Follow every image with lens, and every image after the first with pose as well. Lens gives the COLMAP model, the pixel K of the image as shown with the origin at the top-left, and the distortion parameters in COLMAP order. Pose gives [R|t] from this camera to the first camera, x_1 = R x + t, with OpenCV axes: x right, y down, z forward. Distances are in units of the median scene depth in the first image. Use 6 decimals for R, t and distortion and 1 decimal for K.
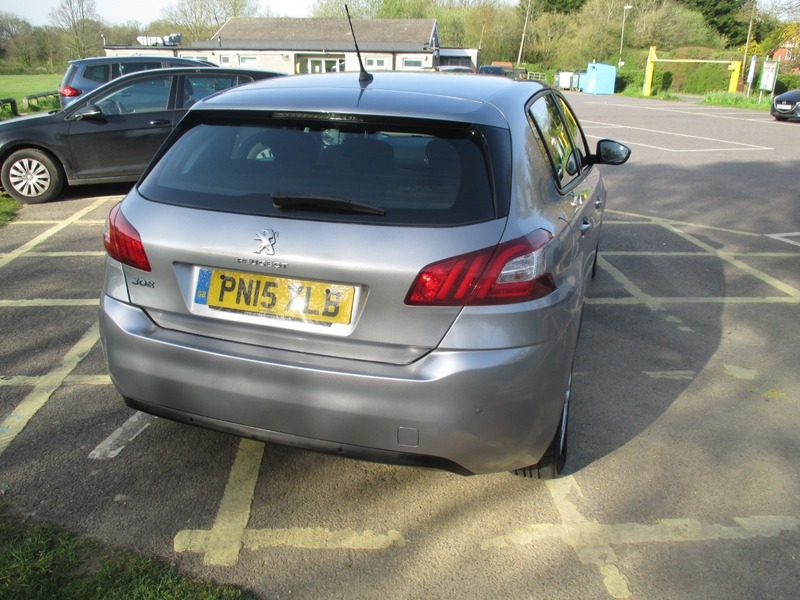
lens RADIAL K [[666.5, 0, 400.4], [0, 666.5, 318.1], [0, 0, 1]] dist [-0.028250, -0.003088]
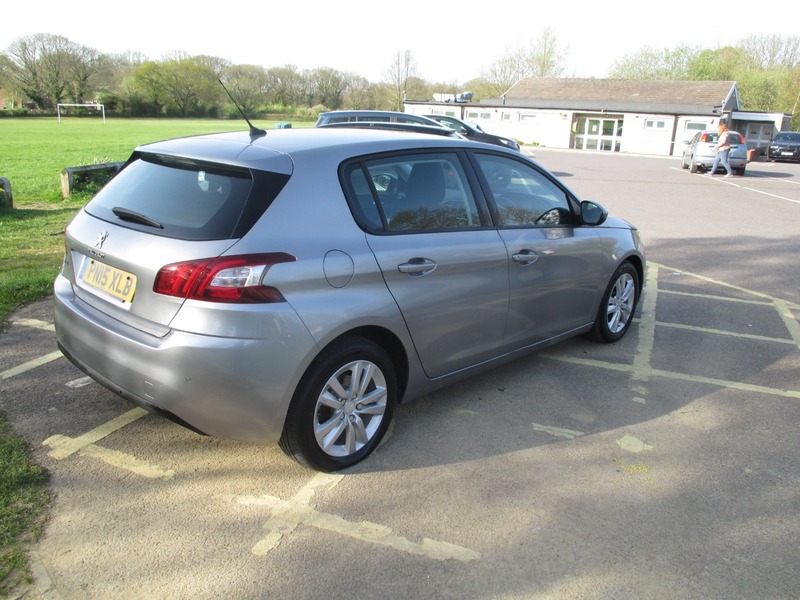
lens RADIAL K [[666.5, 0, 401.1], [0, 666.5, 314.8], [0, 0, 1]] dist [-0.028250, -0.003088]
pose [[0.904448, 0.143407, -0.401757, 0.734513], [-0.175924, 0.983373, -0.045031, -0.001391], [0.388620, 0.111407, 0.914638, -0.045213]]
